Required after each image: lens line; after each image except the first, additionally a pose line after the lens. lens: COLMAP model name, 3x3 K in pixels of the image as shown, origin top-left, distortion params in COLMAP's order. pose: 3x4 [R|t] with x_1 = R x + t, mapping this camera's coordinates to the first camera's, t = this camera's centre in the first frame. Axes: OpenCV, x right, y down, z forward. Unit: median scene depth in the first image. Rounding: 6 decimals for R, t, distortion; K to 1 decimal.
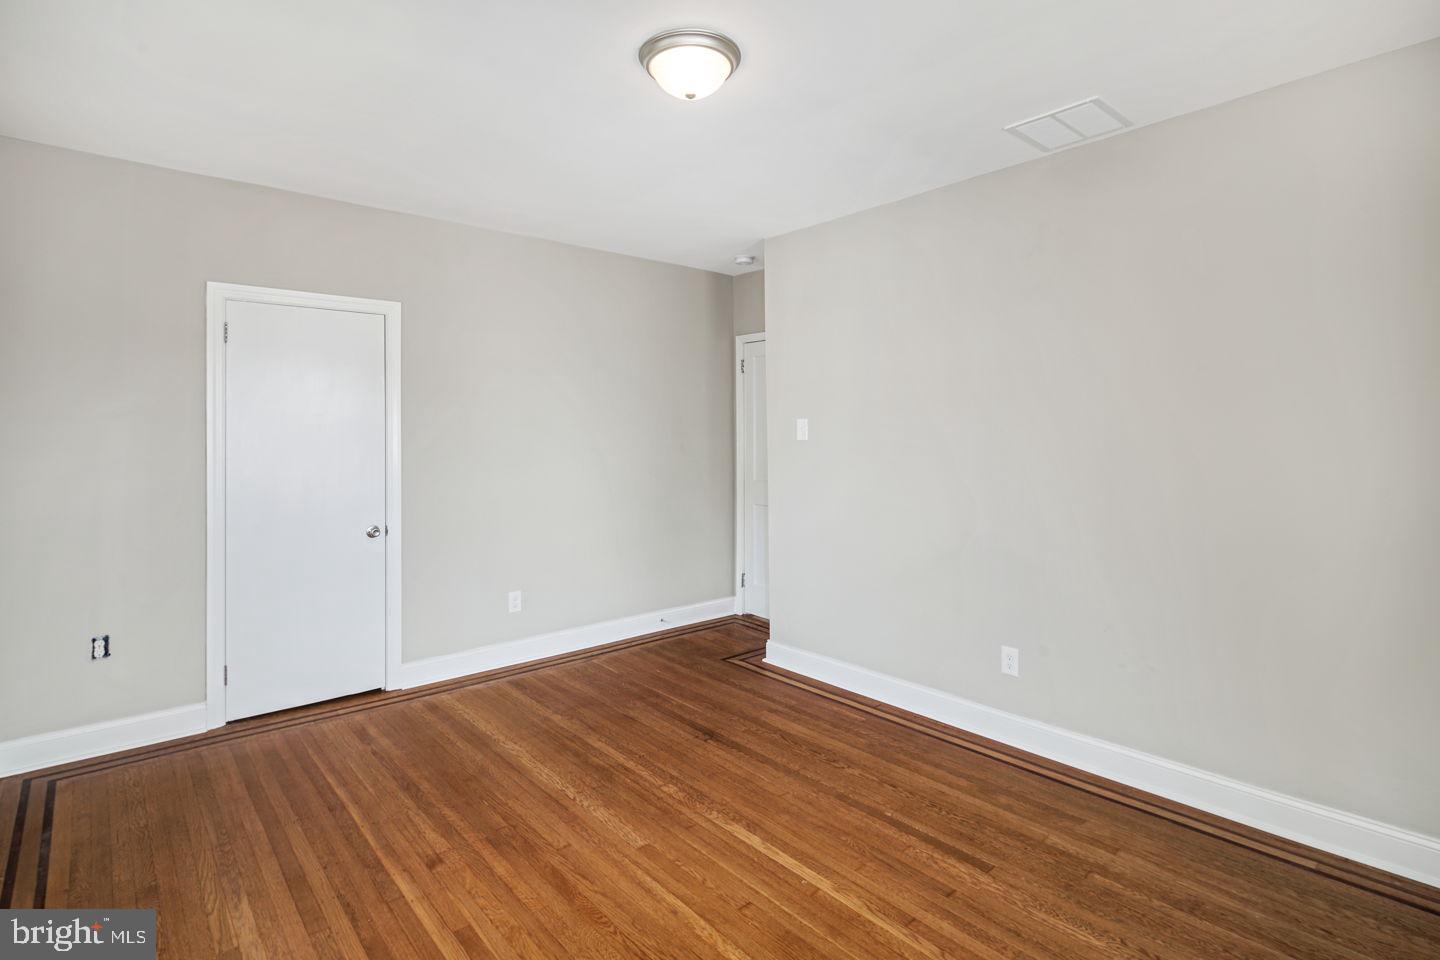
lens RADIAL K [[713.9, 0, 704.0], [0, 713.9, 439.8], [0, 0, 1]] dist [0.001345, -0.001054]
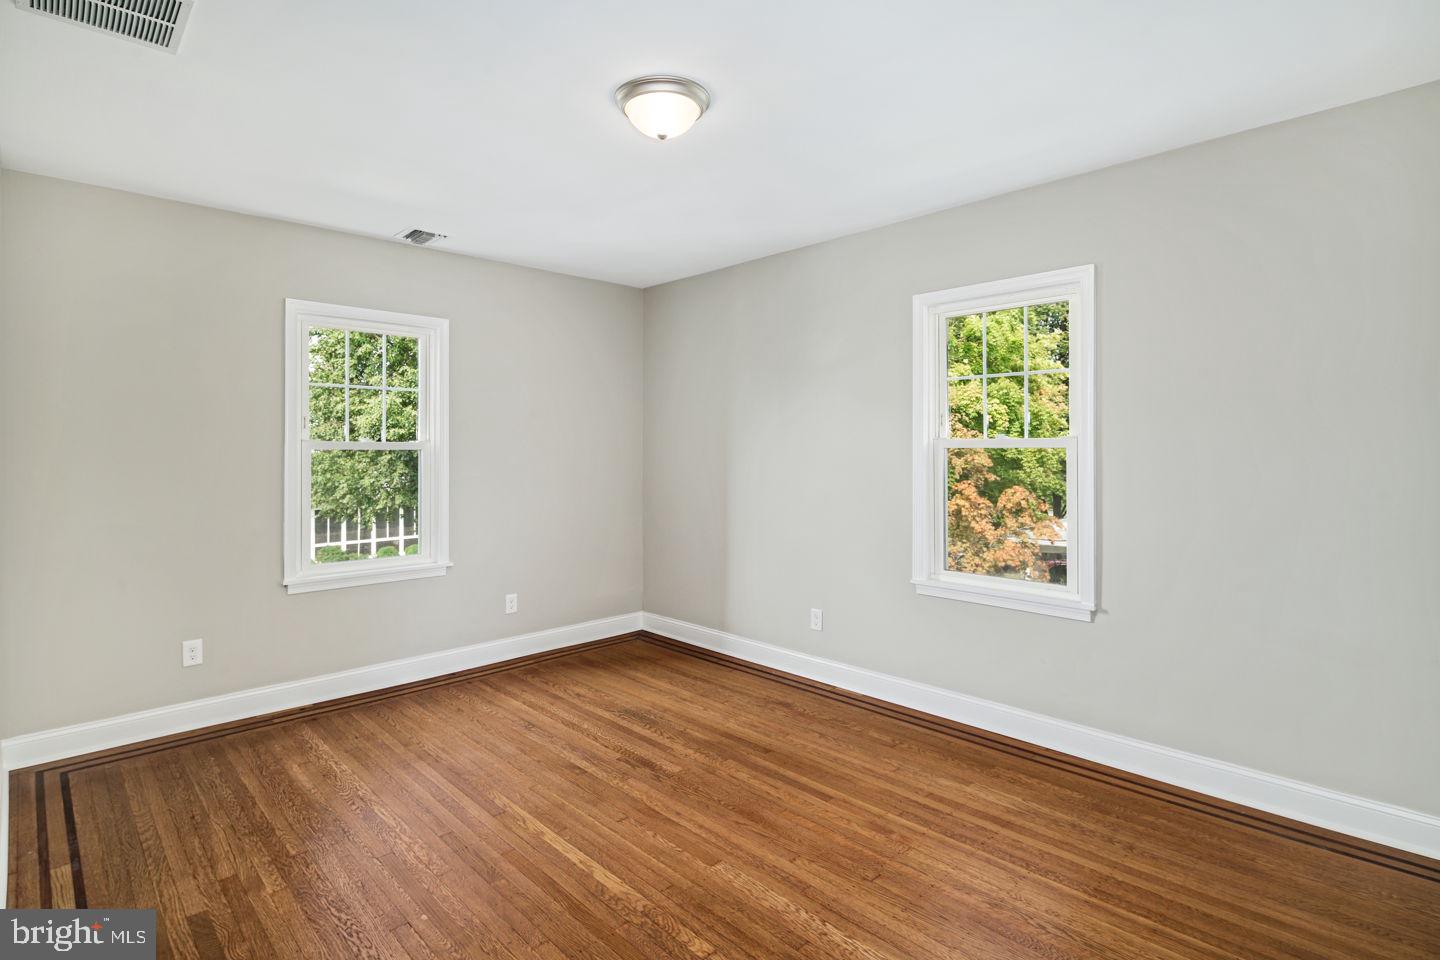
lens RADIAL K [[713.9, 0, 704.0], [0, 713.9, 439.8], [0, 0, 1]] dist [0.001345, -0.001054]
pose [[-0.998466, 0.006581, -0.054970, -0.018490], [0.006771, 0.999972, -0.003282, -0.011336], [0.054947, -0.003649, -0.998483, 1.983308]]
